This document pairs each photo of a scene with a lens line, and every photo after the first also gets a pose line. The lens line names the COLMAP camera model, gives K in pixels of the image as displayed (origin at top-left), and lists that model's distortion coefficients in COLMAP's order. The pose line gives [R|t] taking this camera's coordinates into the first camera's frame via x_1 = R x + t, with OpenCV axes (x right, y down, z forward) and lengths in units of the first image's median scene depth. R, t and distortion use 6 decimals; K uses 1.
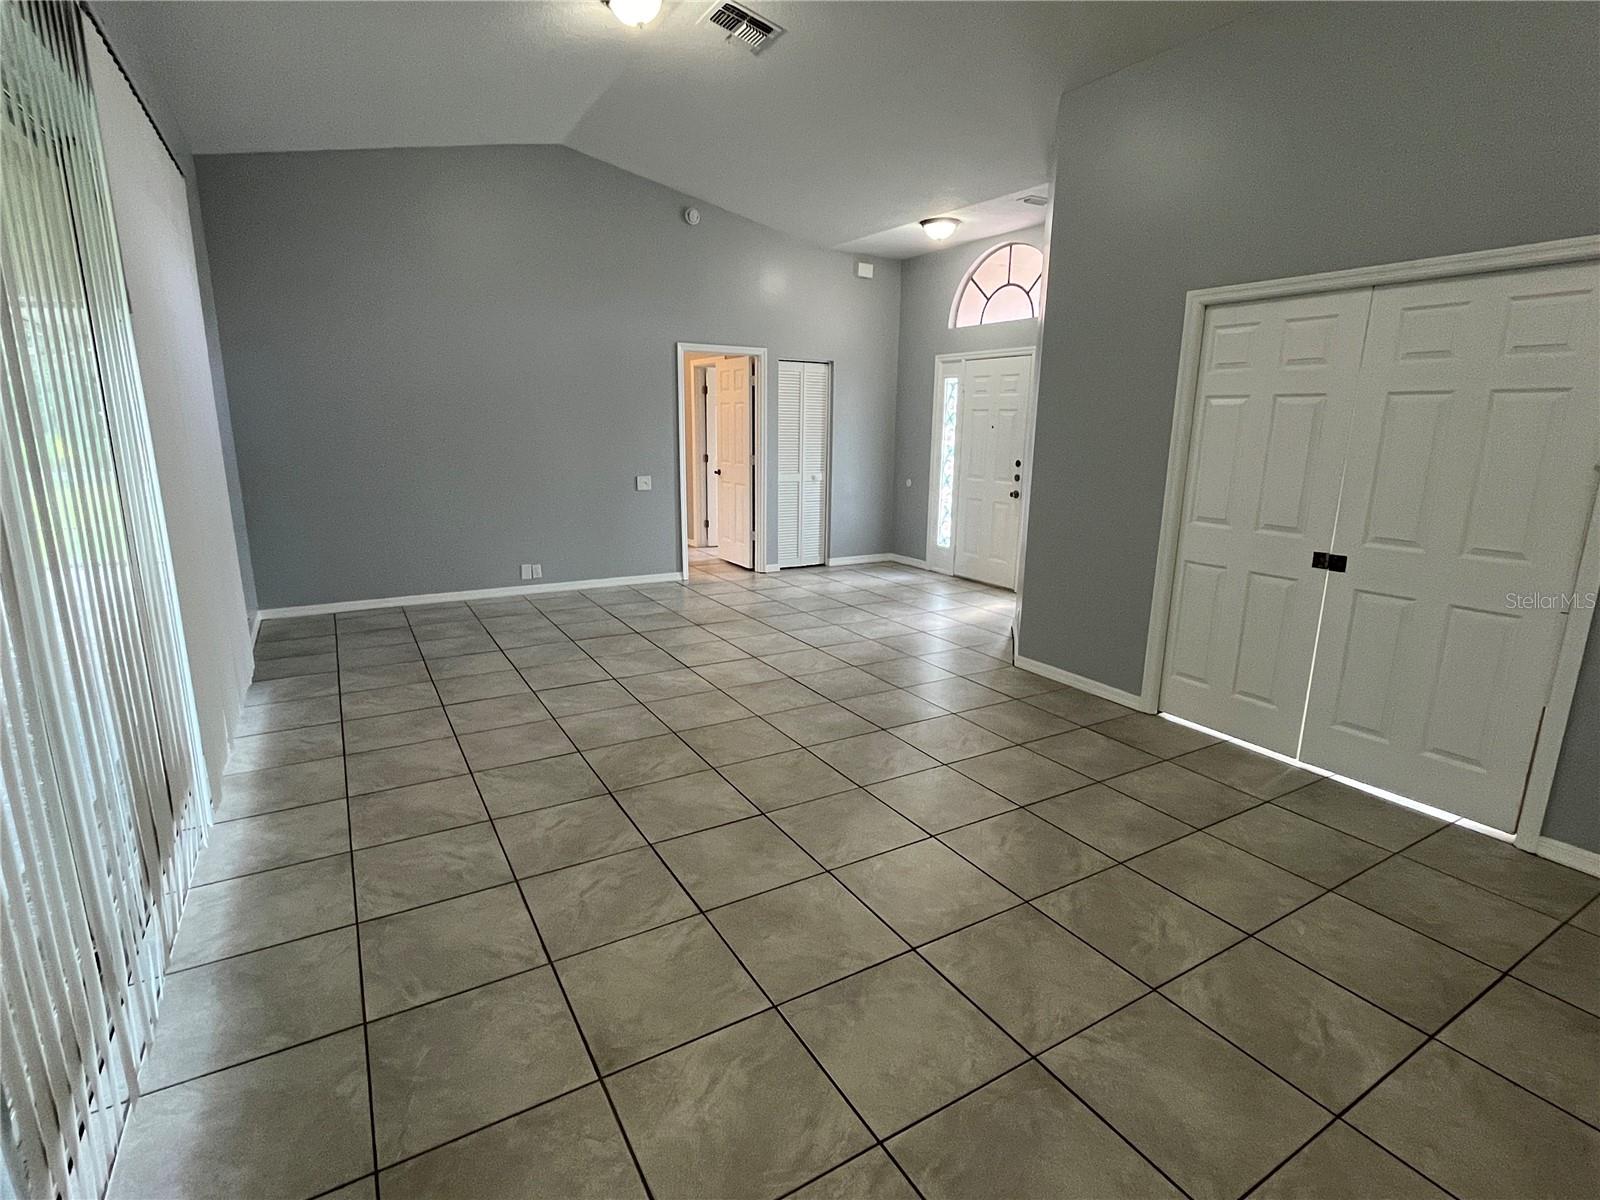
lens RADIAL K [[777.7, 0, 799.2], [0, 777.7, 596.2], [0, 0, 1]] dist [-0.000882, -0.000008]
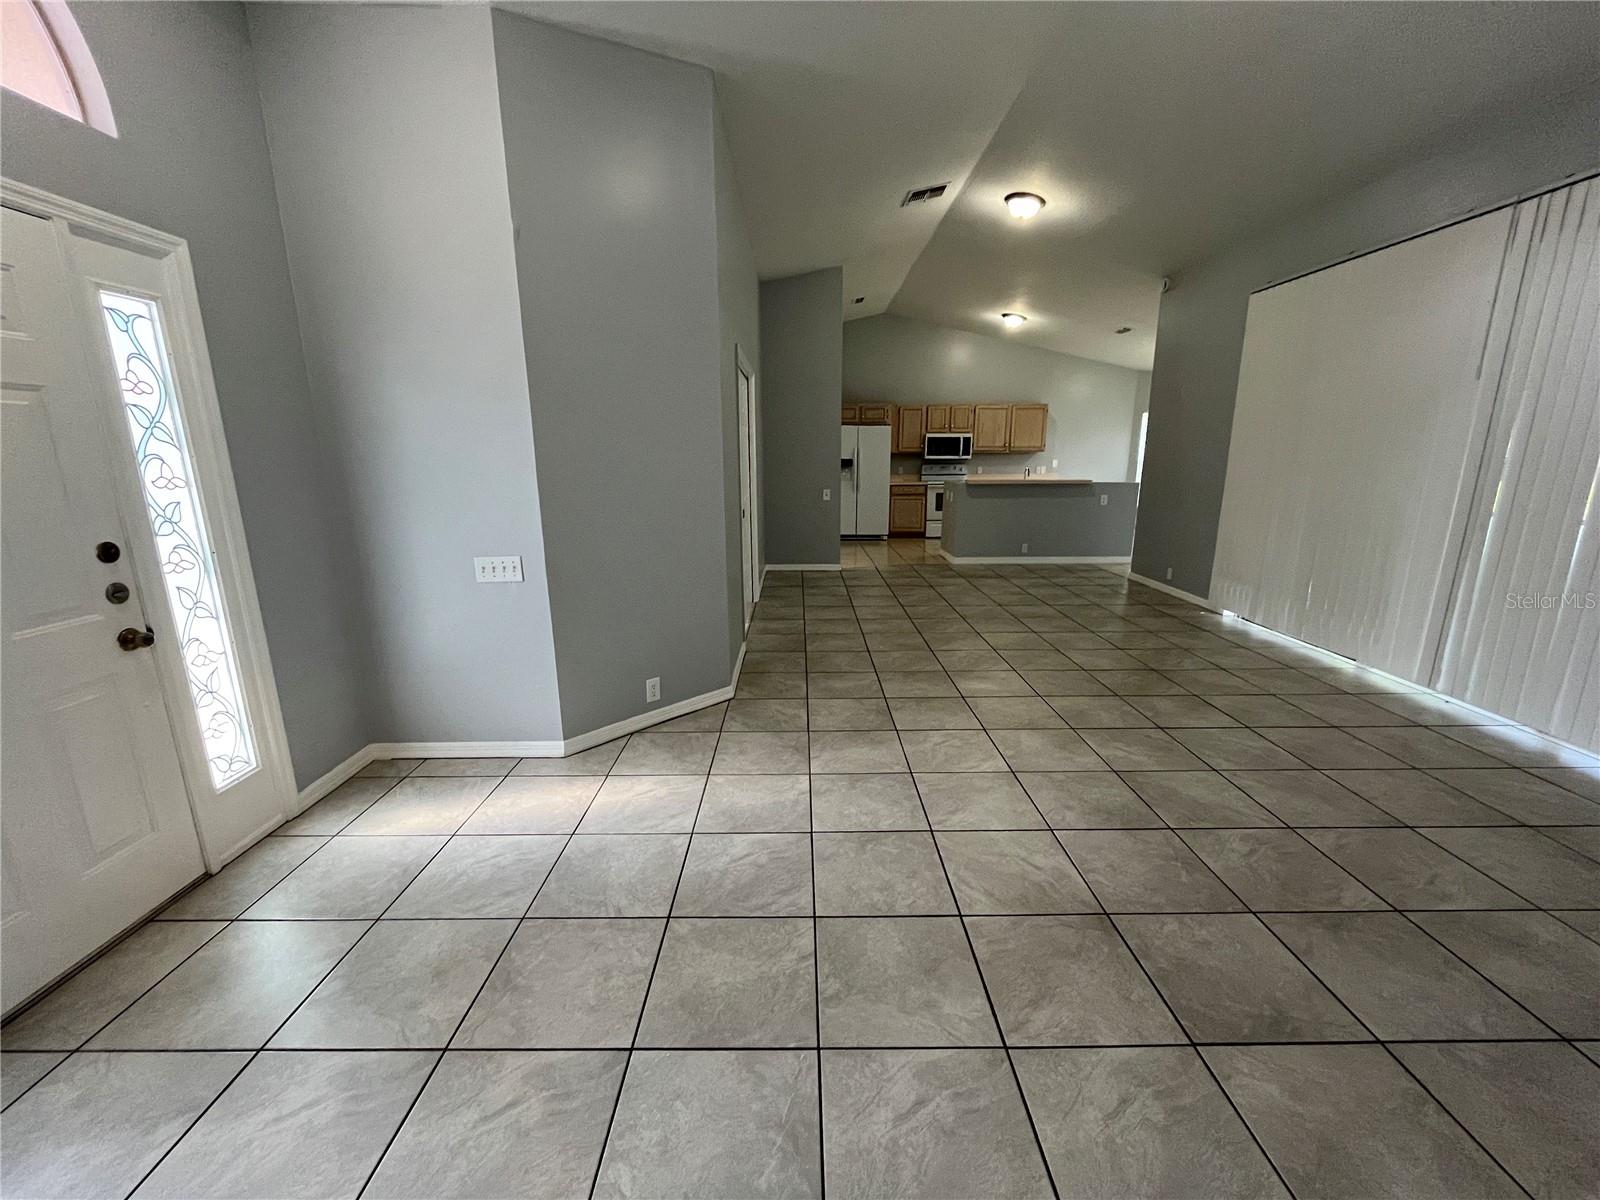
lens RADIAL K [[650.6, 0, 800.3], [0, 650.6, 602.4], [0, 0, 1]] dist [-0.003569, -0.000026]
pose [[-0.862157, -0.117311, 0.492873, -0.180105], [0.109086, 0.907024, 0.406703, -0.352536], [-0.494759, 0.404407, -0.769200, 1.631346]]
